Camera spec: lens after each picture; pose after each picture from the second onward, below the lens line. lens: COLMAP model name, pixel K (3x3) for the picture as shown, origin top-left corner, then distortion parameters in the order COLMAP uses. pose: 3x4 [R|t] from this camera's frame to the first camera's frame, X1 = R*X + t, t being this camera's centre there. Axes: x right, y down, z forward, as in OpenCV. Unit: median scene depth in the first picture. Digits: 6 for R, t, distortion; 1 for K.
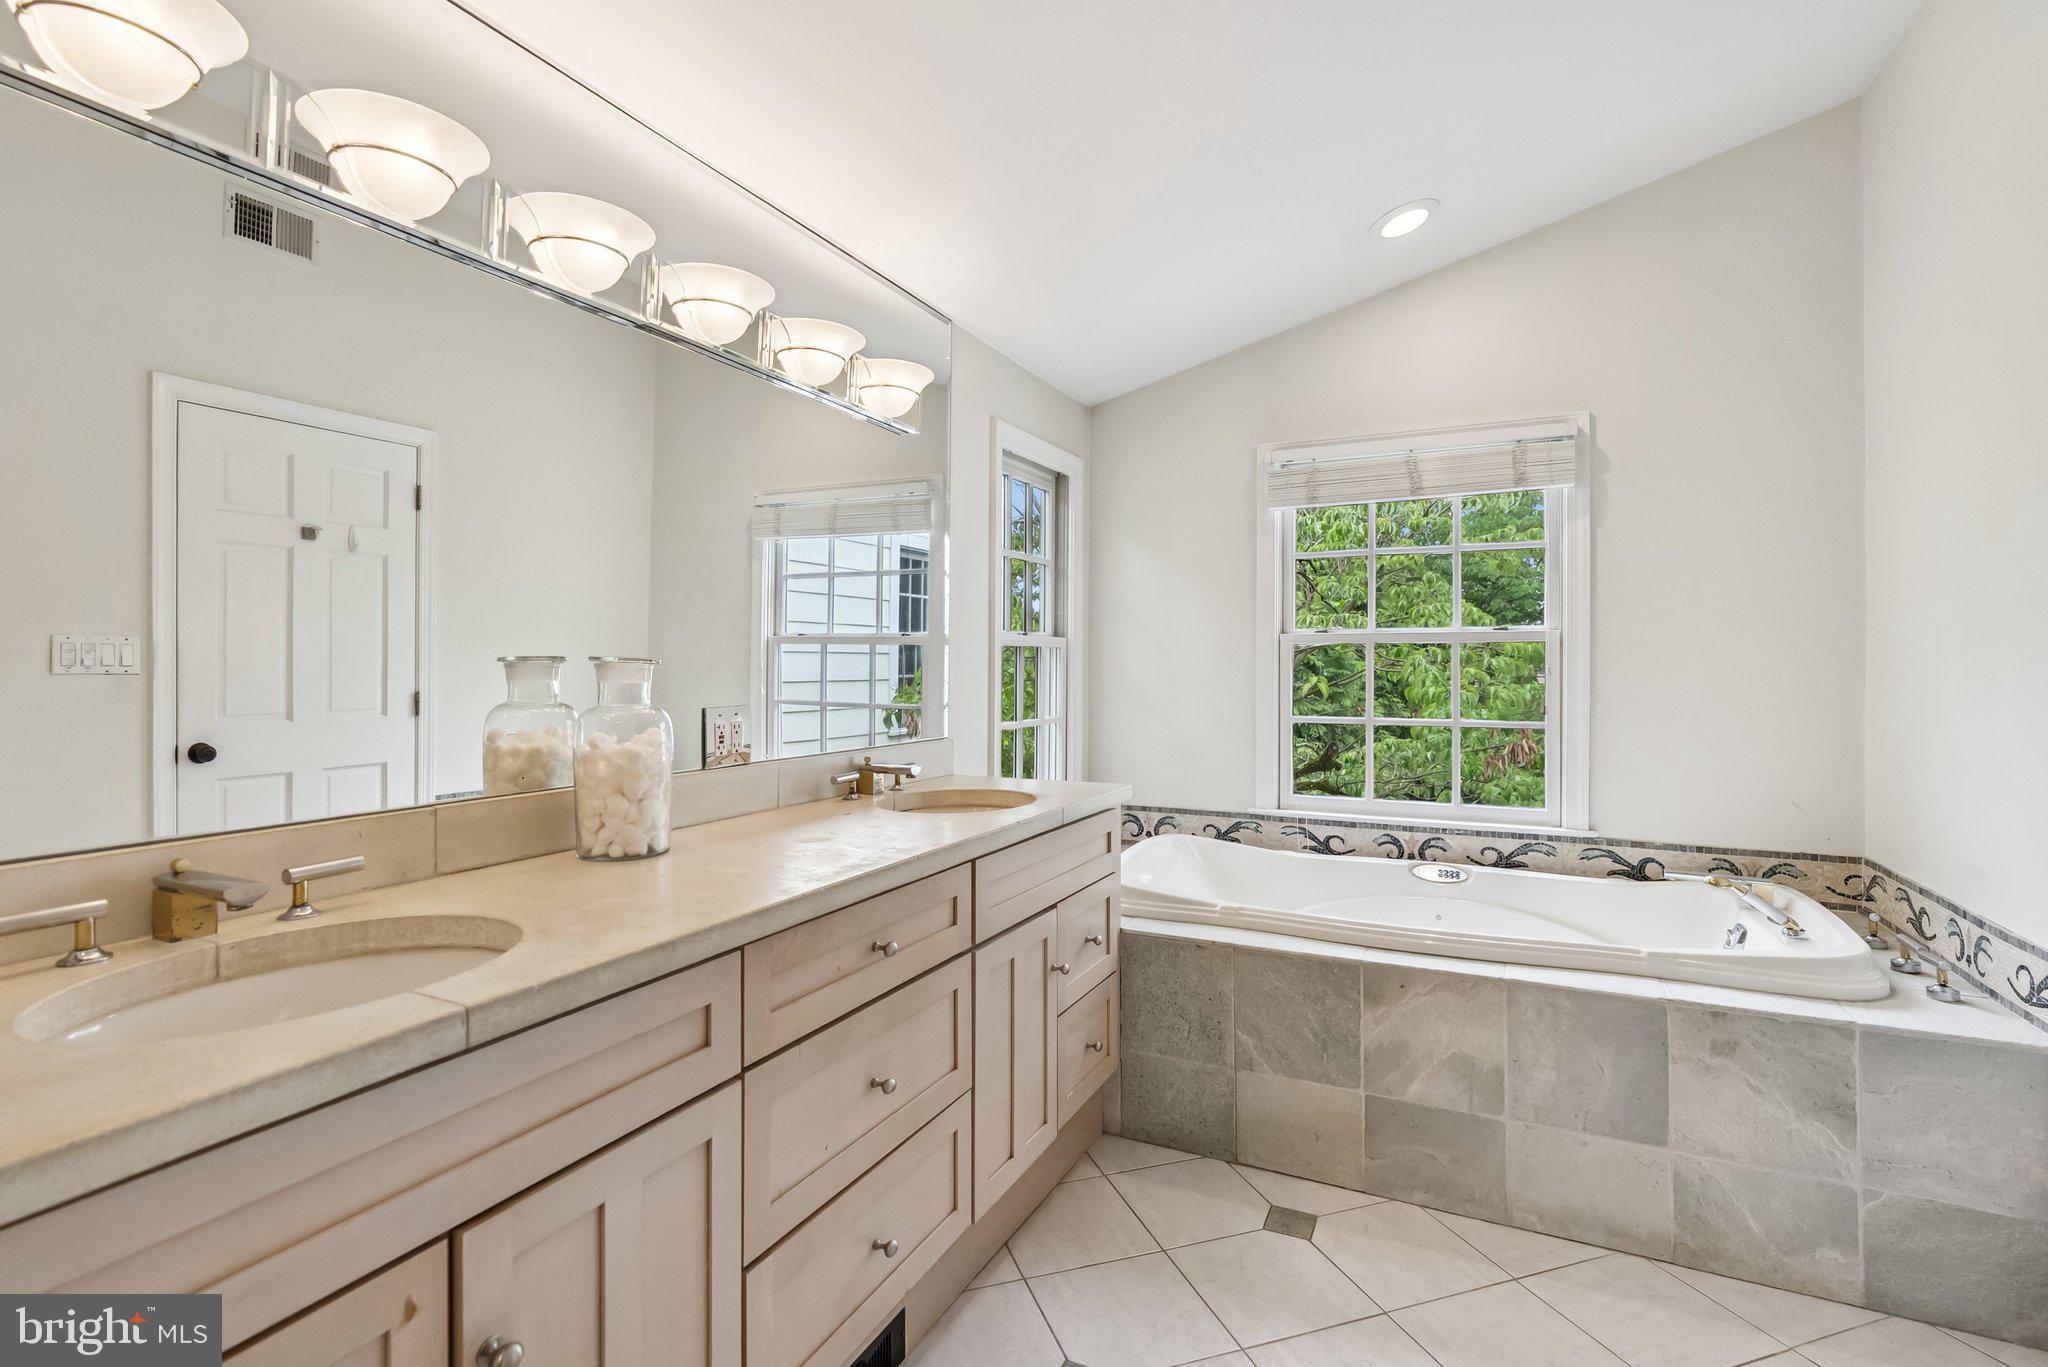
lens RADIAL K [[948.2, 0, 1024.1], [0, 948.2, 669.9], [0, 0, 1]] dist [-0.007443, 0.000411]
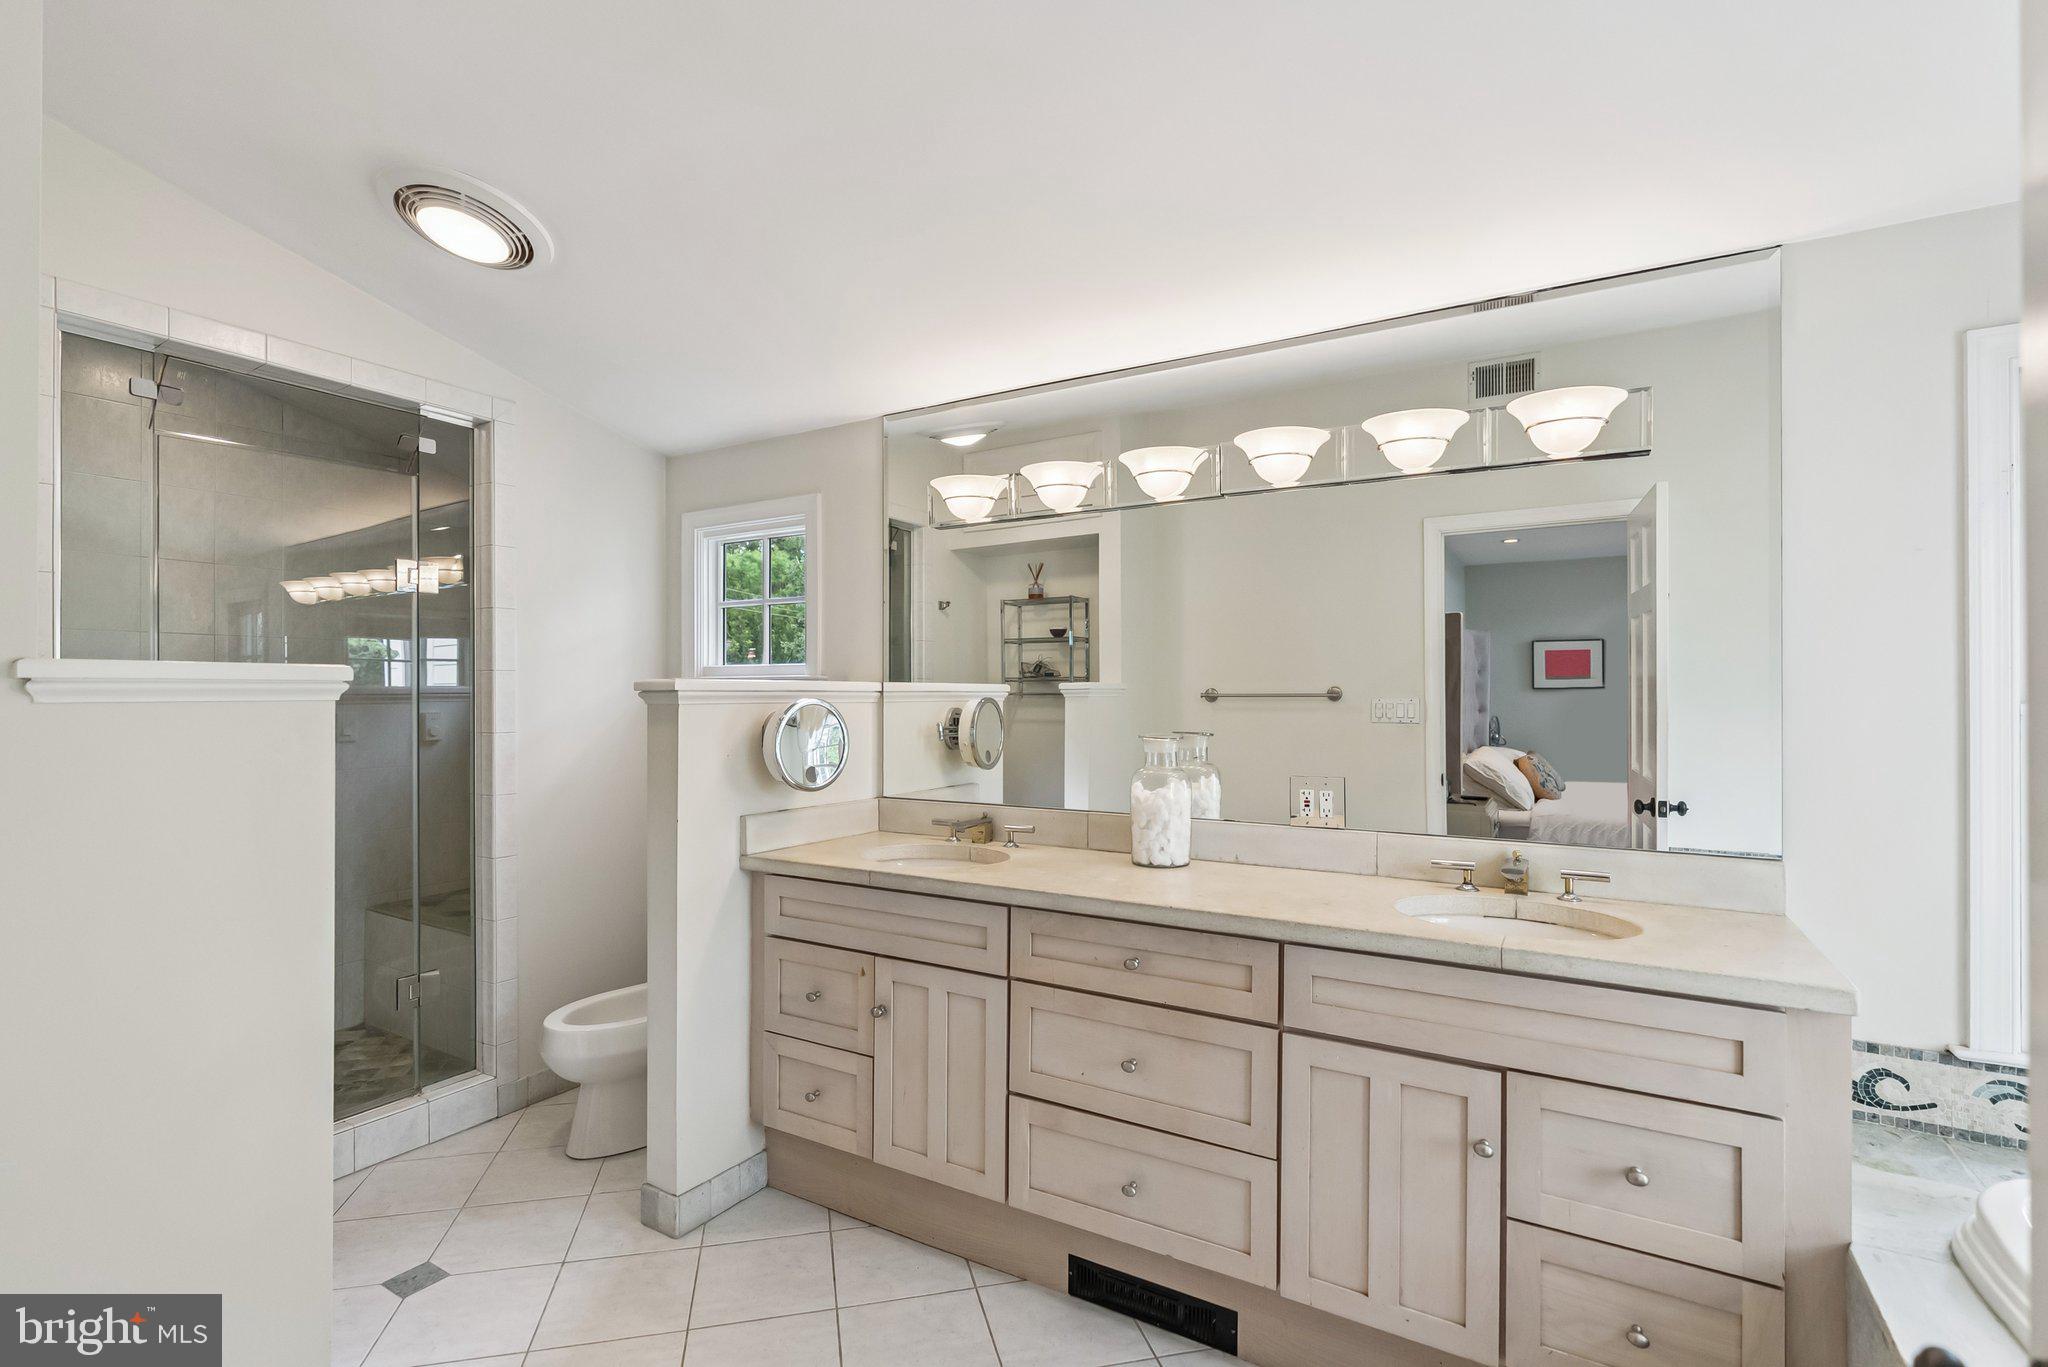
lens RADIAL K [[948.2, 0, 1019.6], [0, 948.2, 686.5], [0, 0, 1]] dist [-0.007443, 0.000411]
pose [[-0.061898, -0.002230, -0.998080, 1.082399], [-0.008336, 0.999964, -0.001717, -0.083980], [0.998048, 0.008214, -0.061915, 0.833250]]
